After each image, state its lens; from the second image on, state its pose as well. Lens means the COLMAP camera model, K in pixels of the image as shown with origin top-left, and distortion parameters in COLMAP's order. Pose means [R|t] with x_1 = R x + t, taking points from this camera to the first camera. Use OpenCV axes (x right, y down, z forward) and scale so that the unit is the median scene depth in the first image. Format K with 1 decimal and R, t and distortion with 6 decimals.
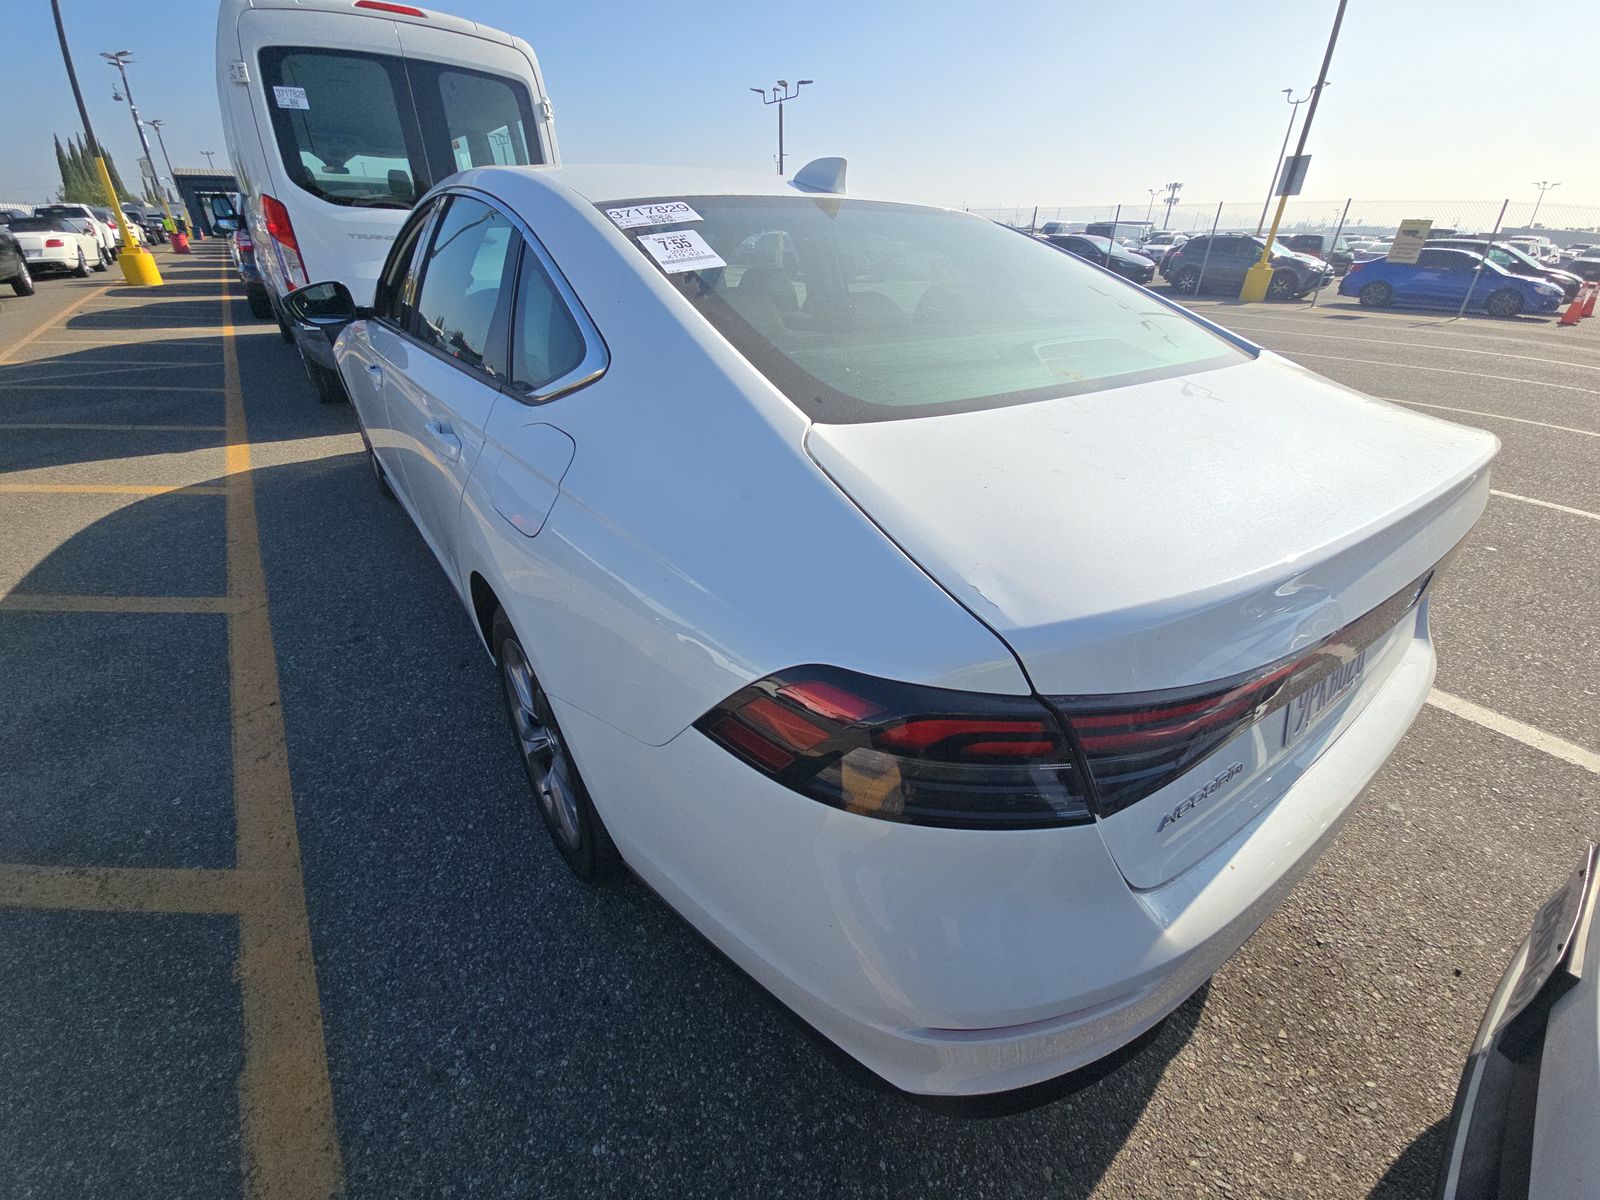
lens RADIAL K [[655.6, 0, 809.5], [0, 655.6, 600.9], [0, 0, 1]] dist [0.015651, -0.010744]
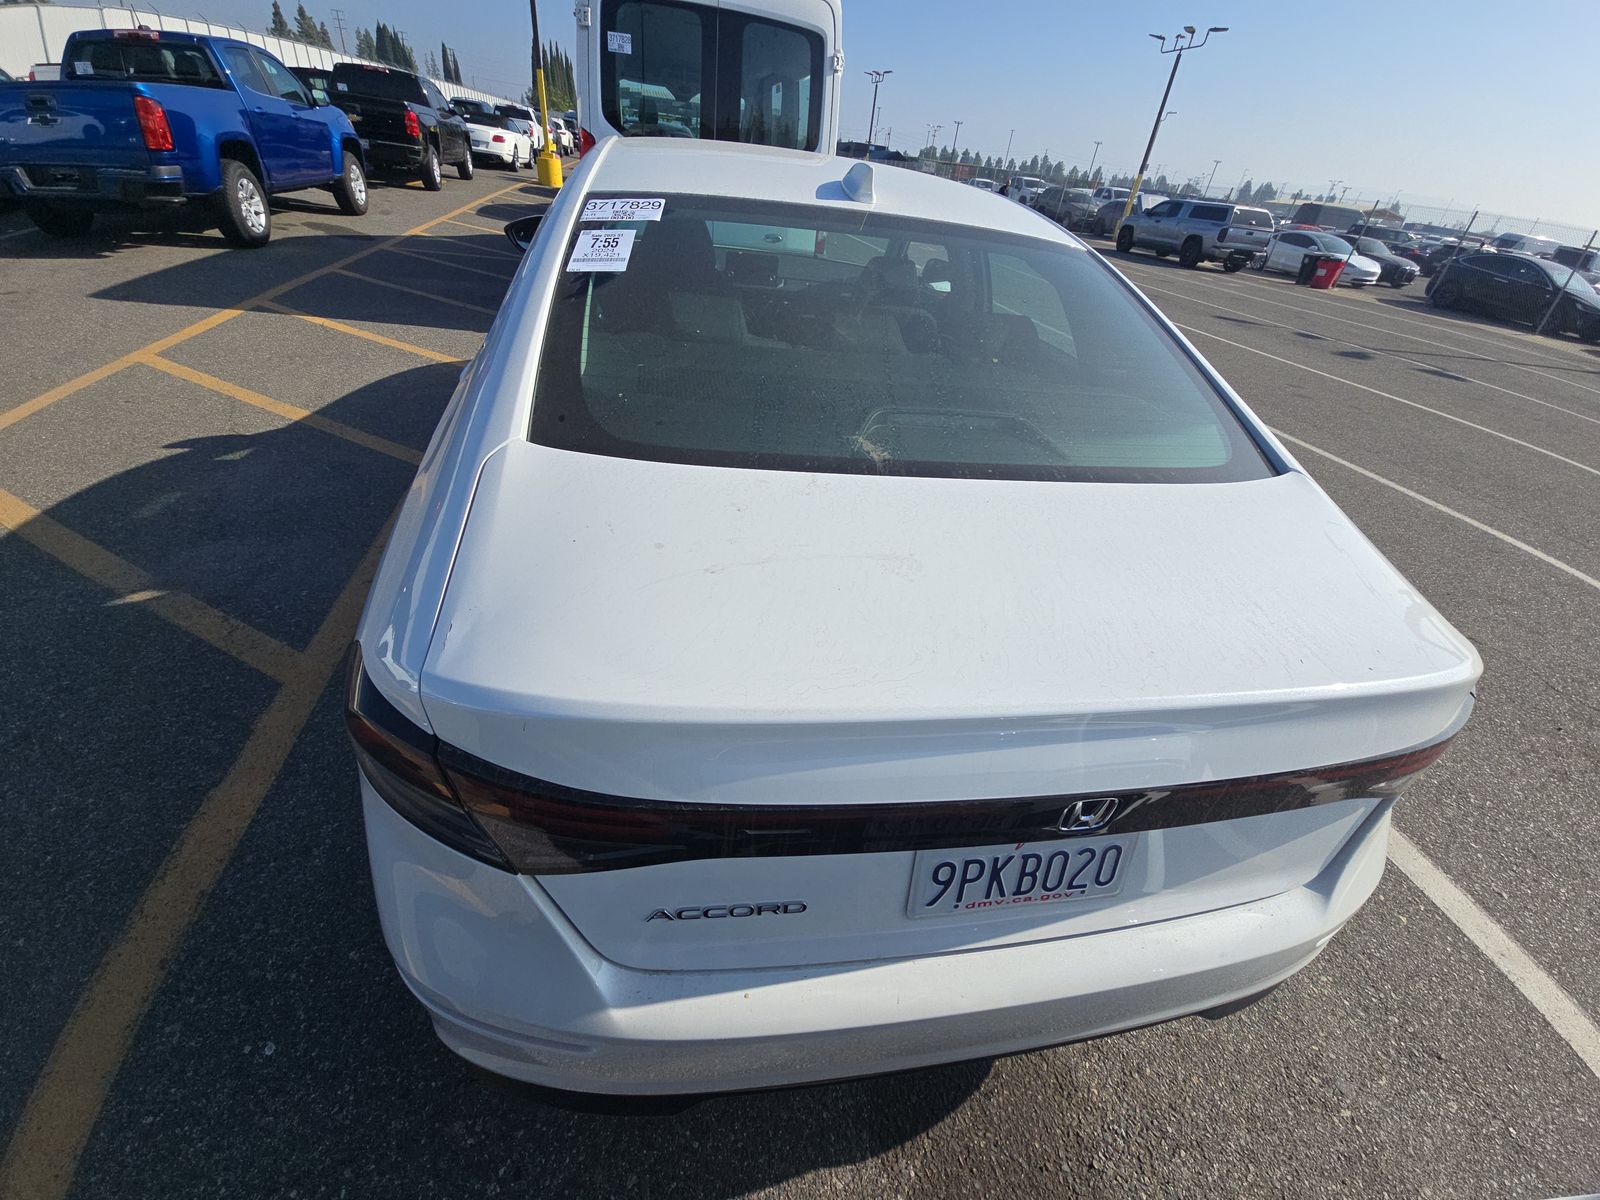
lens RADIAL K [[655.6, 0, 794.7], [0, 655.6, 599.5], [0, 0, 1]] dist [0.015651, -0.010744]
pose [[0.893374, 0.312927, -0.322427, 0.136889], [-0.295100, 0.949775, 0.104134, -0.043416], [0.338820, 0.002118, 0.940849, 0.019544]]
